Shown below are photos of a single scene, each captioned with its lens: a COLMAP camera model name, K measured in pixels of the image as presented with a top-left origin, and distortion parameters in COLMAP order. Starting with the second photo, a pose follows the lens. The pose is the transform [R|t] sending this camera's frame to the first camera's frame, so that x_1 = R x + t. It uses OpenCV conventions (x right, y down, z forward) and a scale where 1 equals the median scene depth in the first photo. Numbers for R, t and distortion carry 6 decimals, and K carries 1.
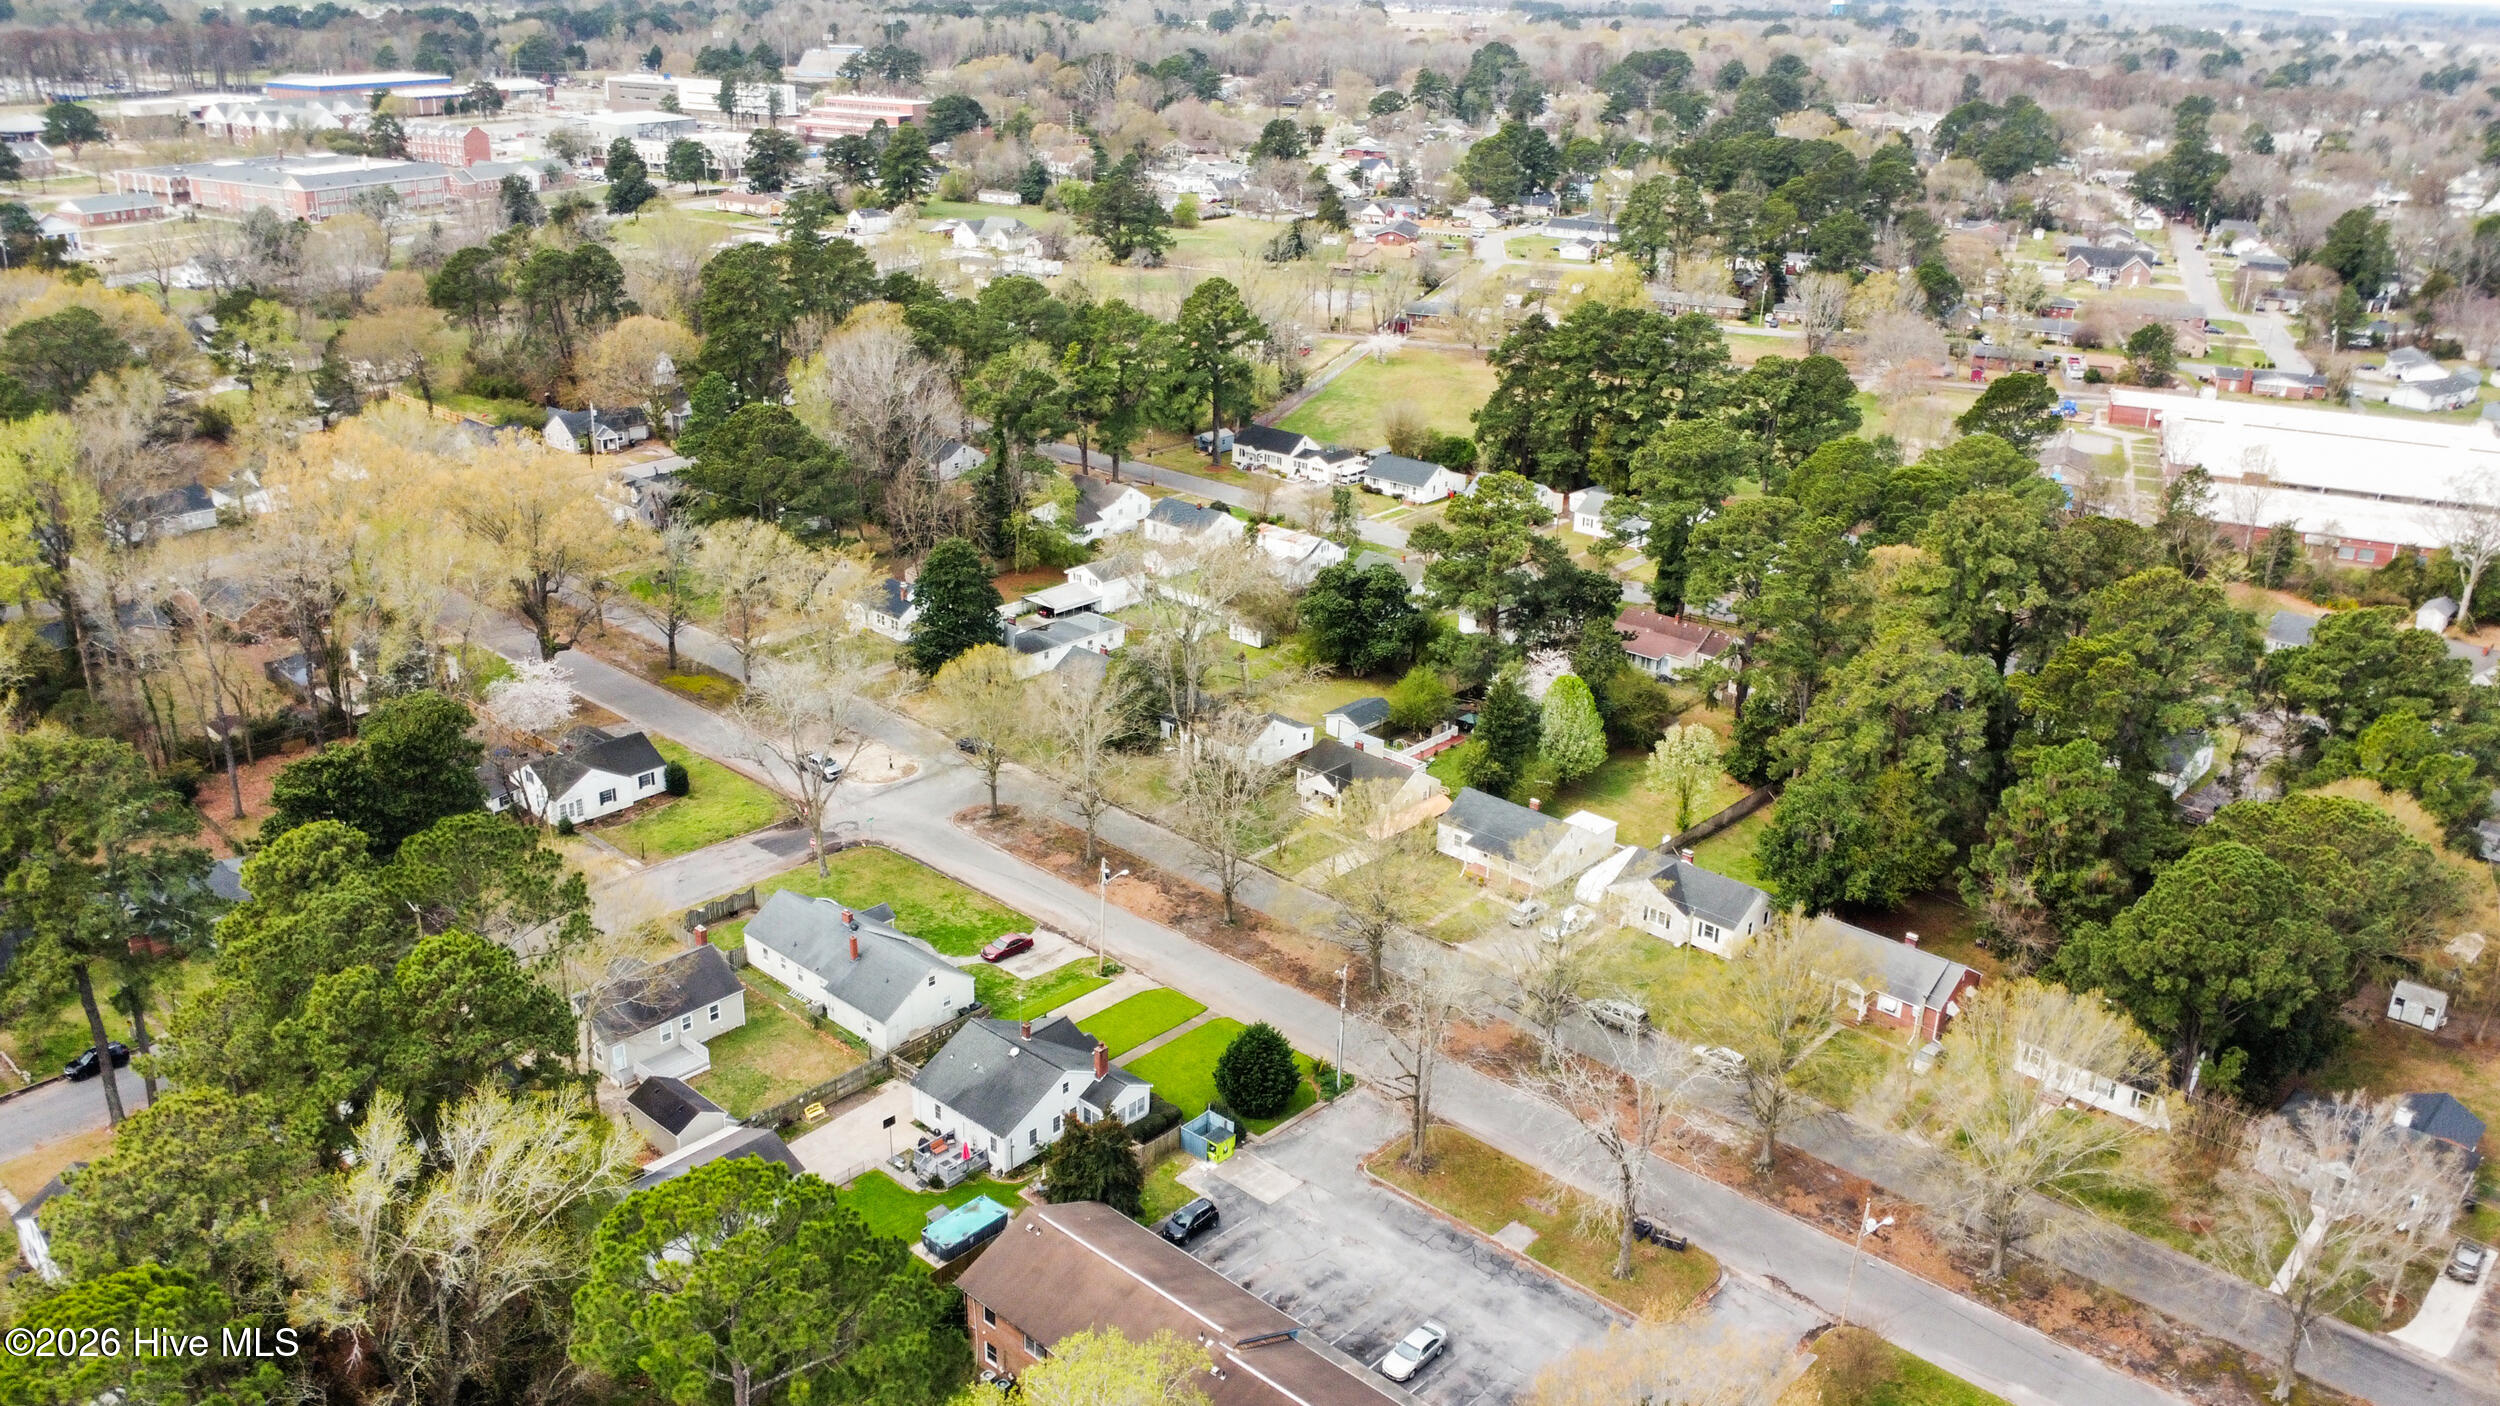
lens RADIAL K [[1813.6, 0, 1250.0], [0, 1813.6, 703.0], [0, 0, 1]] dist [-0.036925, -0.001388]
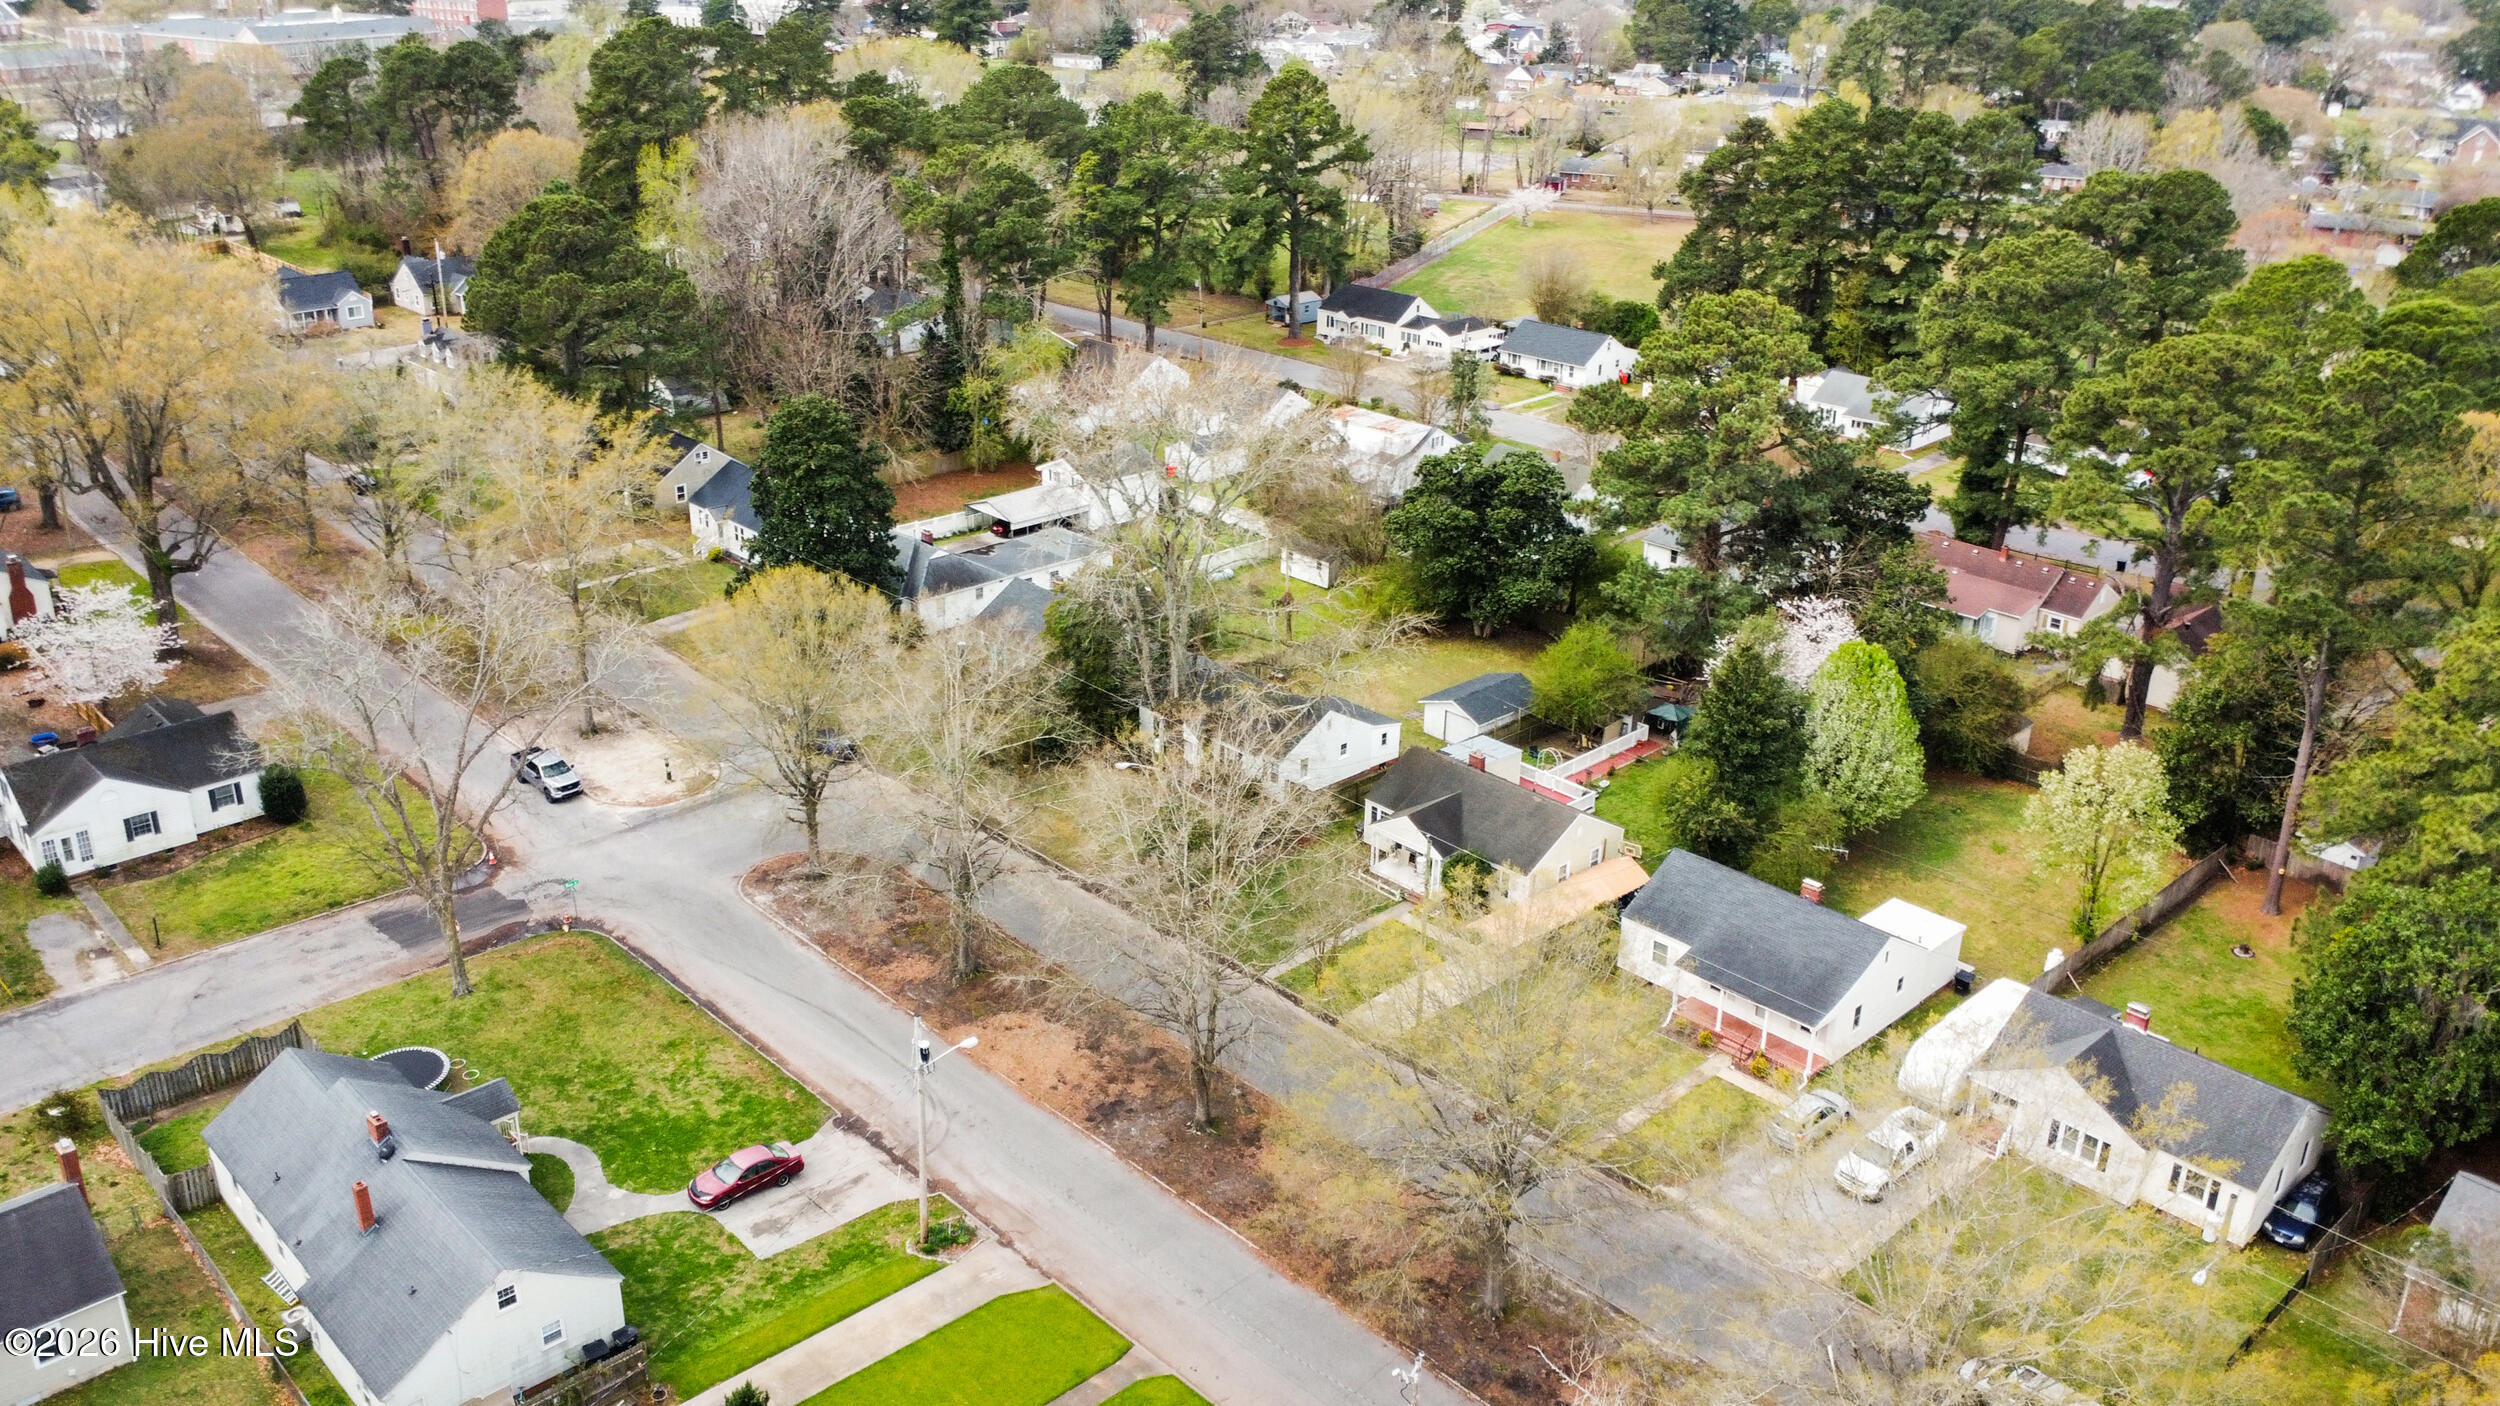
lens RADIAL K [[1879.6, 0, 1250.0], [0, 1879.6, 703.0], [0, 0, 1]] dist [-0.009260, -0.002901]
pose [[0.997516, 0.020762, -0.067310, 0.025949], [-0.019100, 0.999499, 0.025248, -0.007082], [0.067800, -0.023899, 0.997413, 0.373831]]
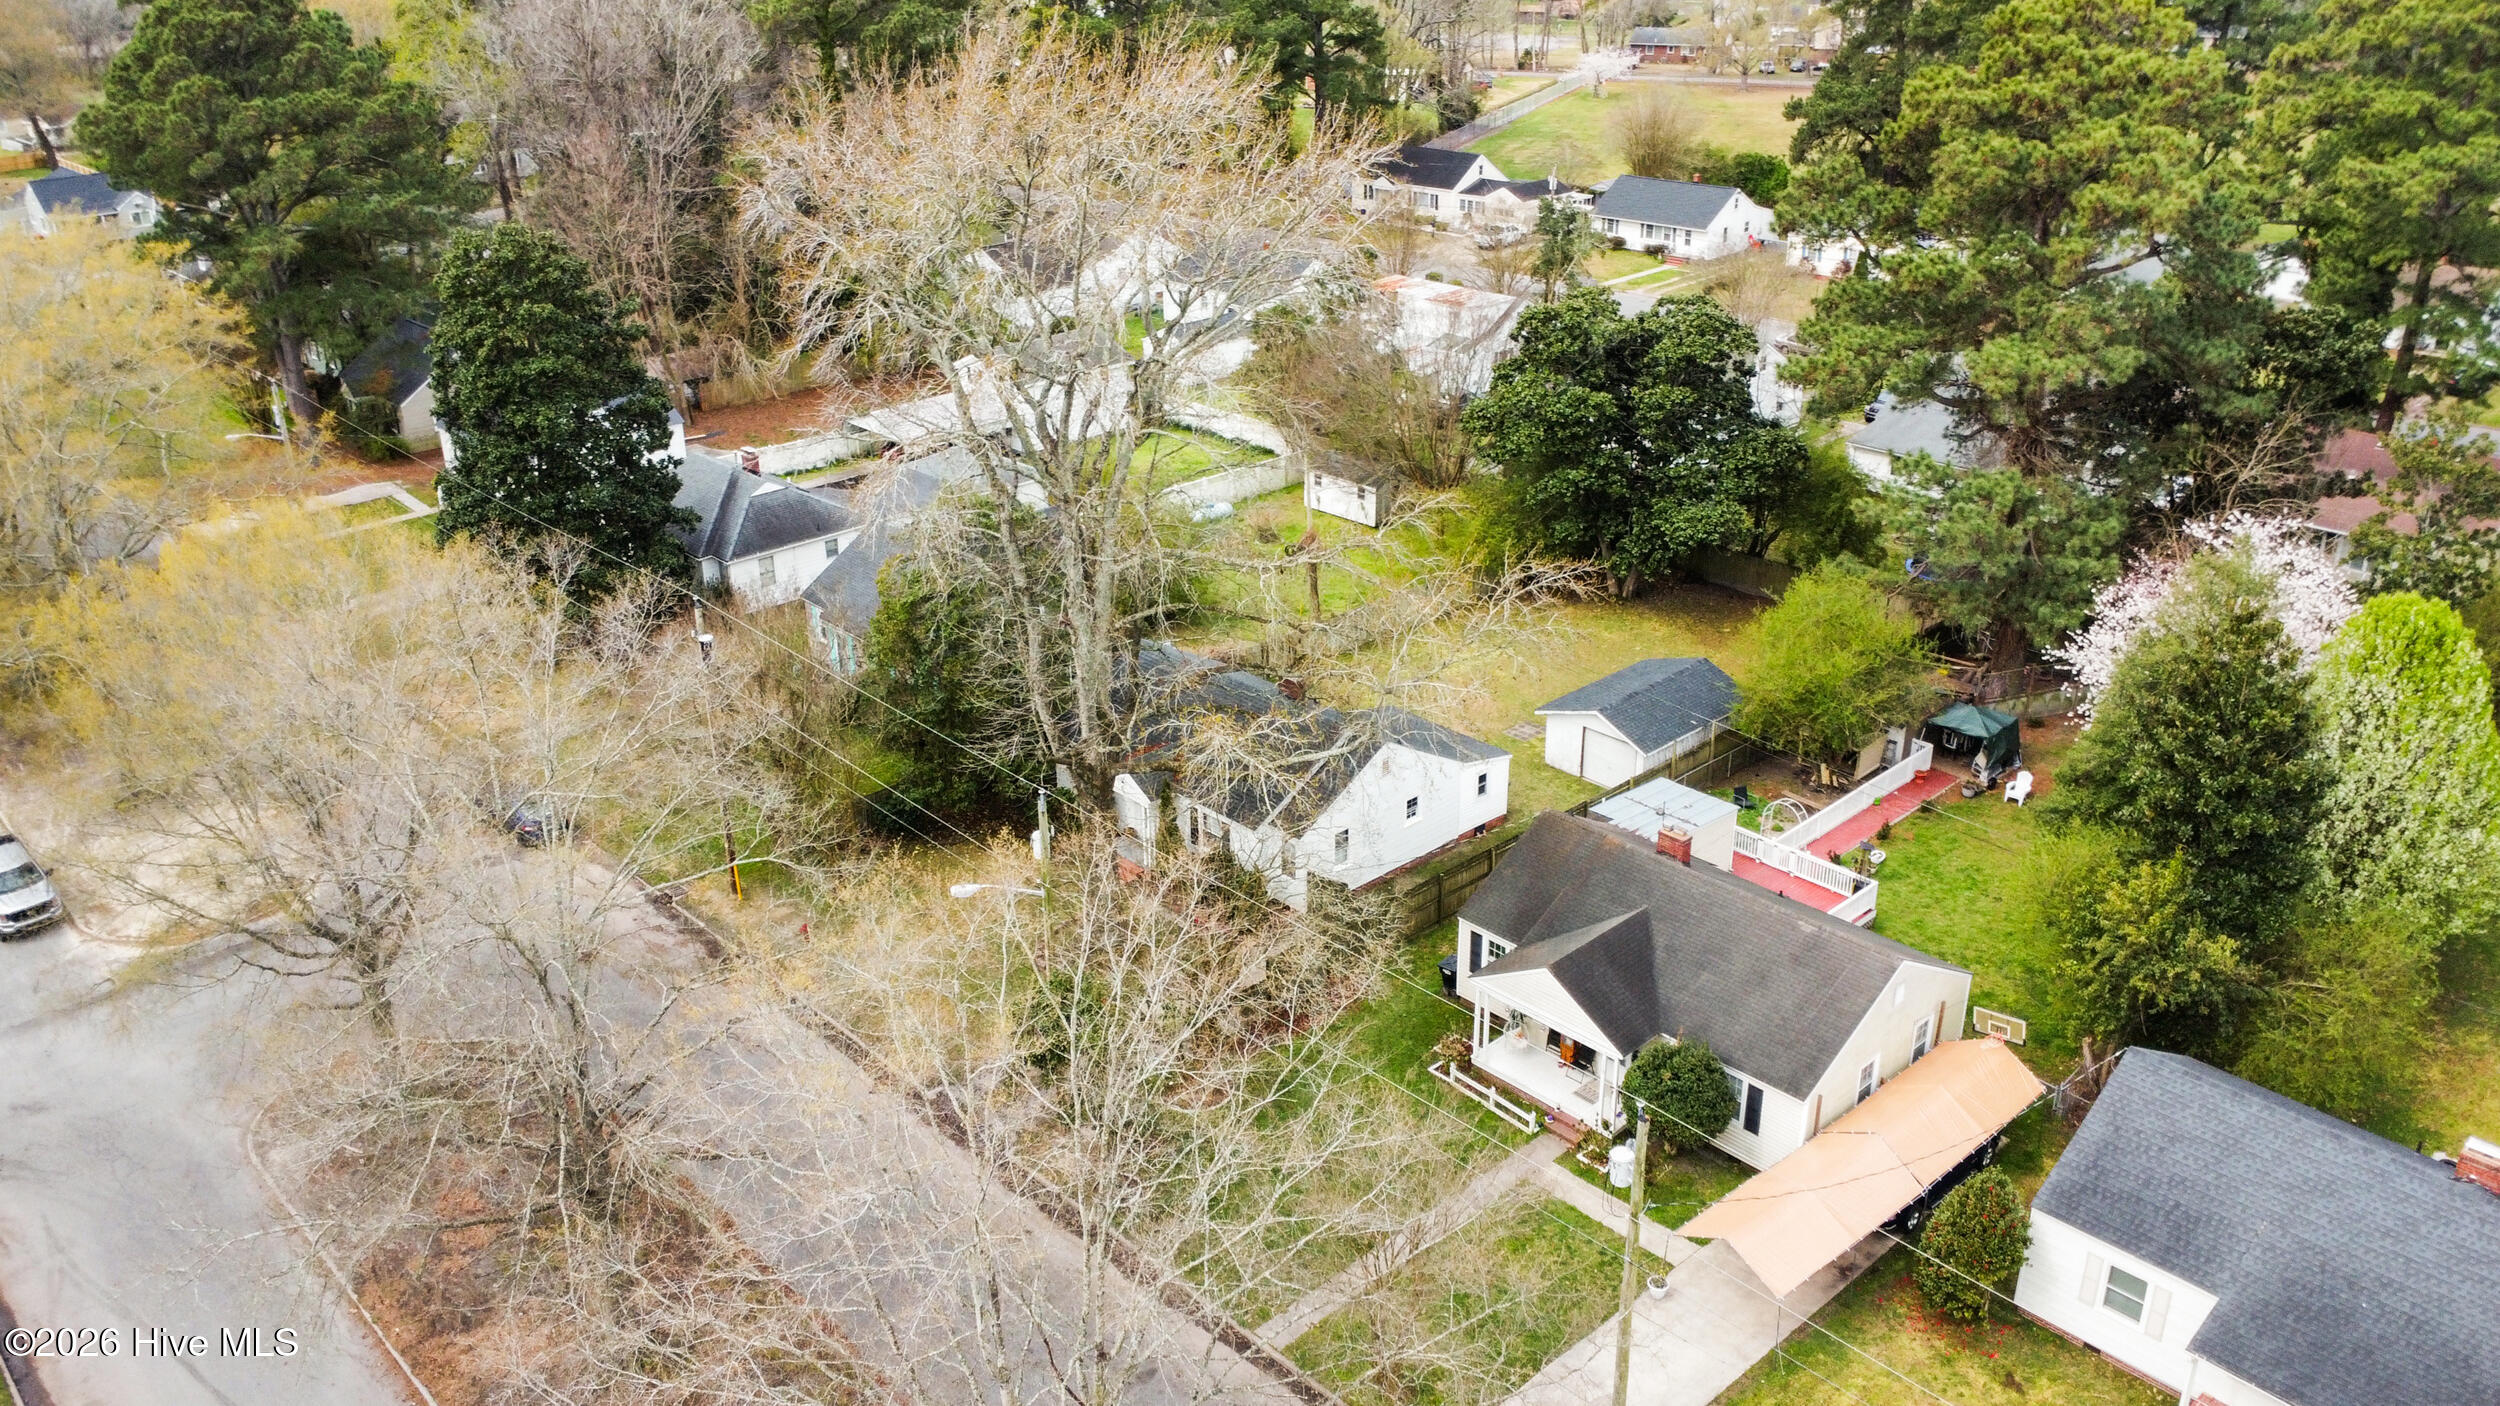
lens RADIAL K [[1850.3, 0, 1250.0], [0, 1850.3, 703.0], [0, 0, 1]] dist [-0.016997, -0.005573]
pose [[0.995685, -0.001450, -0.092784, 0.018153], [0.006246, 0.998657, 0.051425, -0.013243], [0.092585, -0.051783, 0.994357, 0.625165]]
